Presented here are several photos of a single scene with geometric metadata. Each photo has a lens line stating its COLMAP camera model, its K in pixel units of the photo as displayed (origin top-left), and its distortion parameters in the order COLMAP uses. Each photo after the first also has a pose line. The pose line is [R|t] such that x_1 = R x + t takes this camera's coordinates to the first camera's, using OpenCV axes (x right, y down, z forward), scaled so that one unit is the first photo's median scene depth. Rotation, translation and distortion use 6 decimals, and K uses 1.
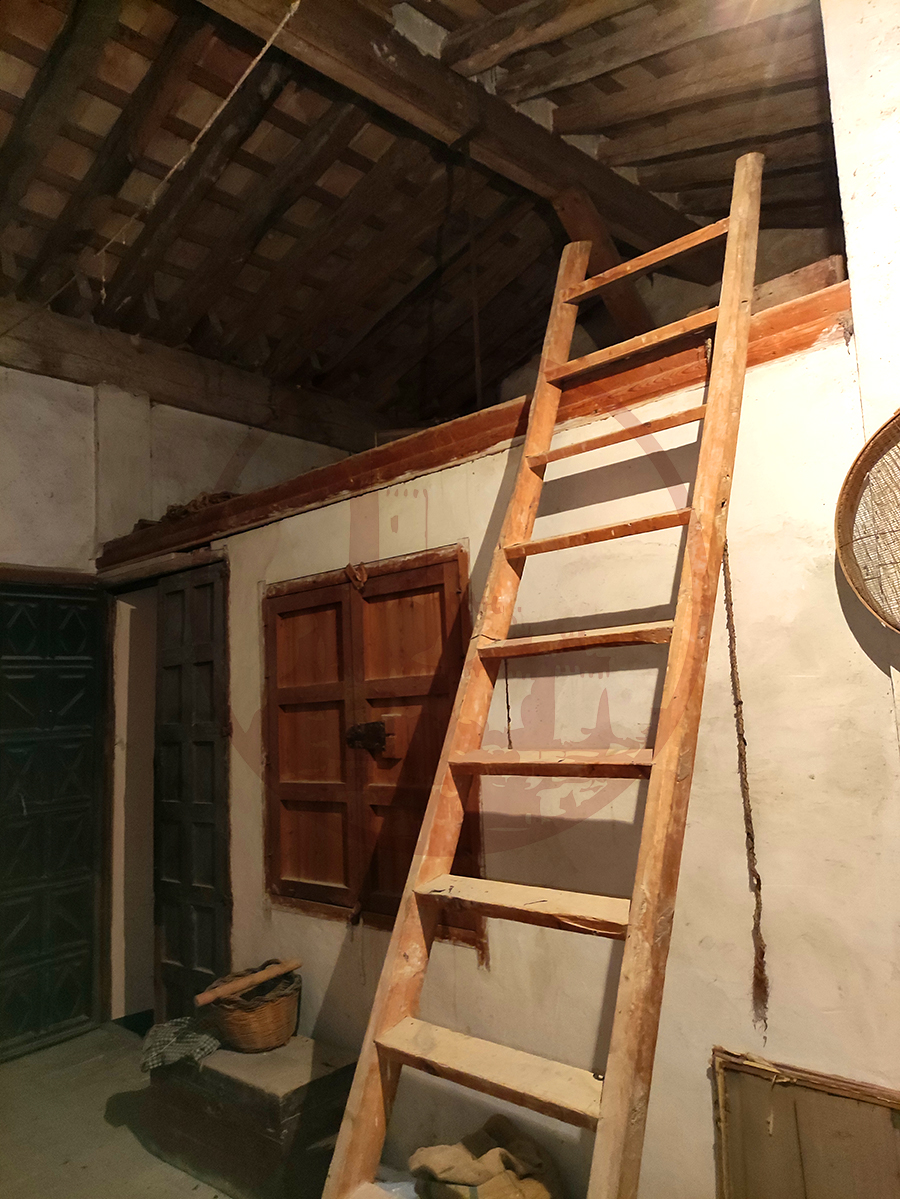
lens RADIAL K [[858.9, 0, 448.8], [0, 858.9, 604.4], [0, 0, 1]] dist [0.052592, -0.044759]
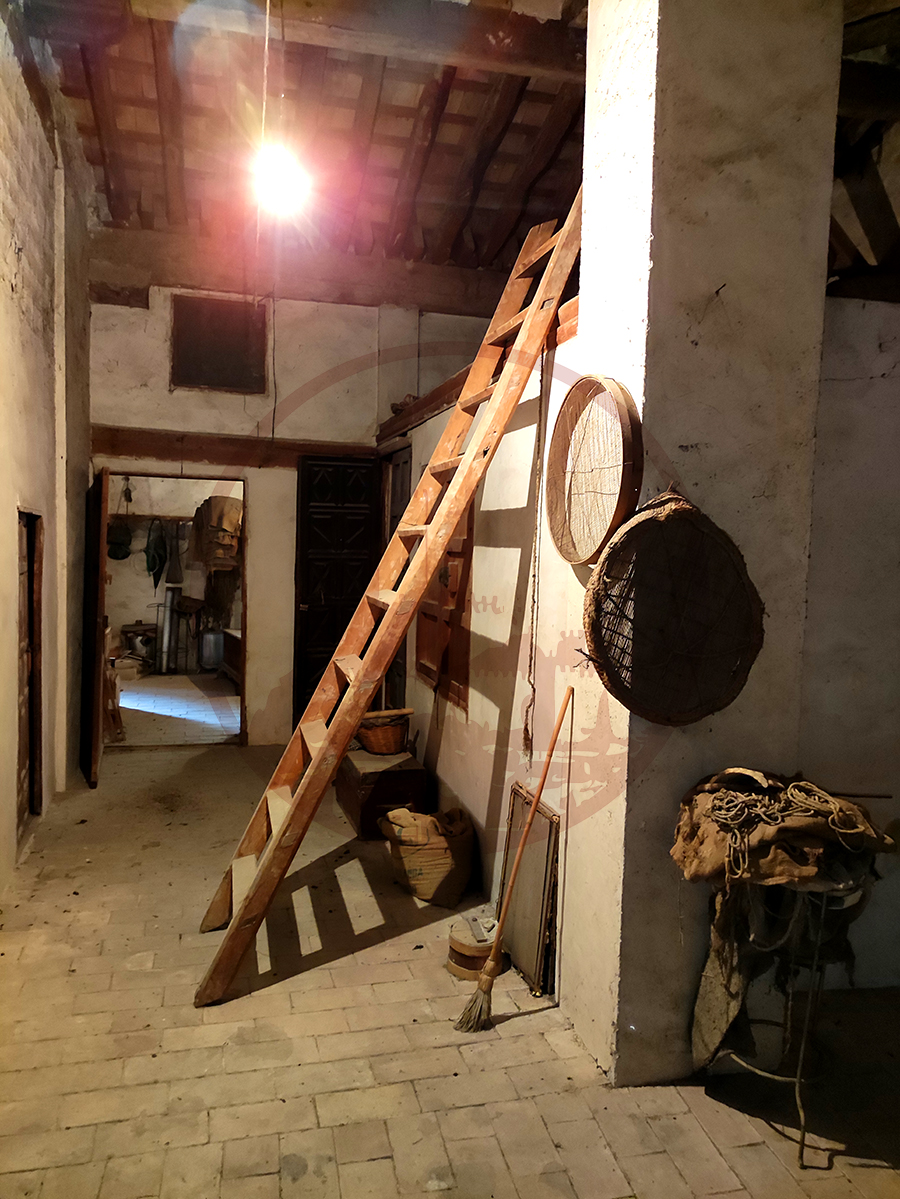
lens RADIAL K [[858.9, 0, 453.5], [0, 858.9, 594.4], [0, 0, 1]] dist [0.052592, -0.044759]
pose [[0.851730, 0.102330, -0.513892, 0.490390], [-0.003160, 0.981730, 0.190252, -0.070384], [0.523972, -0.160419, 0.836492, -0.175796]]
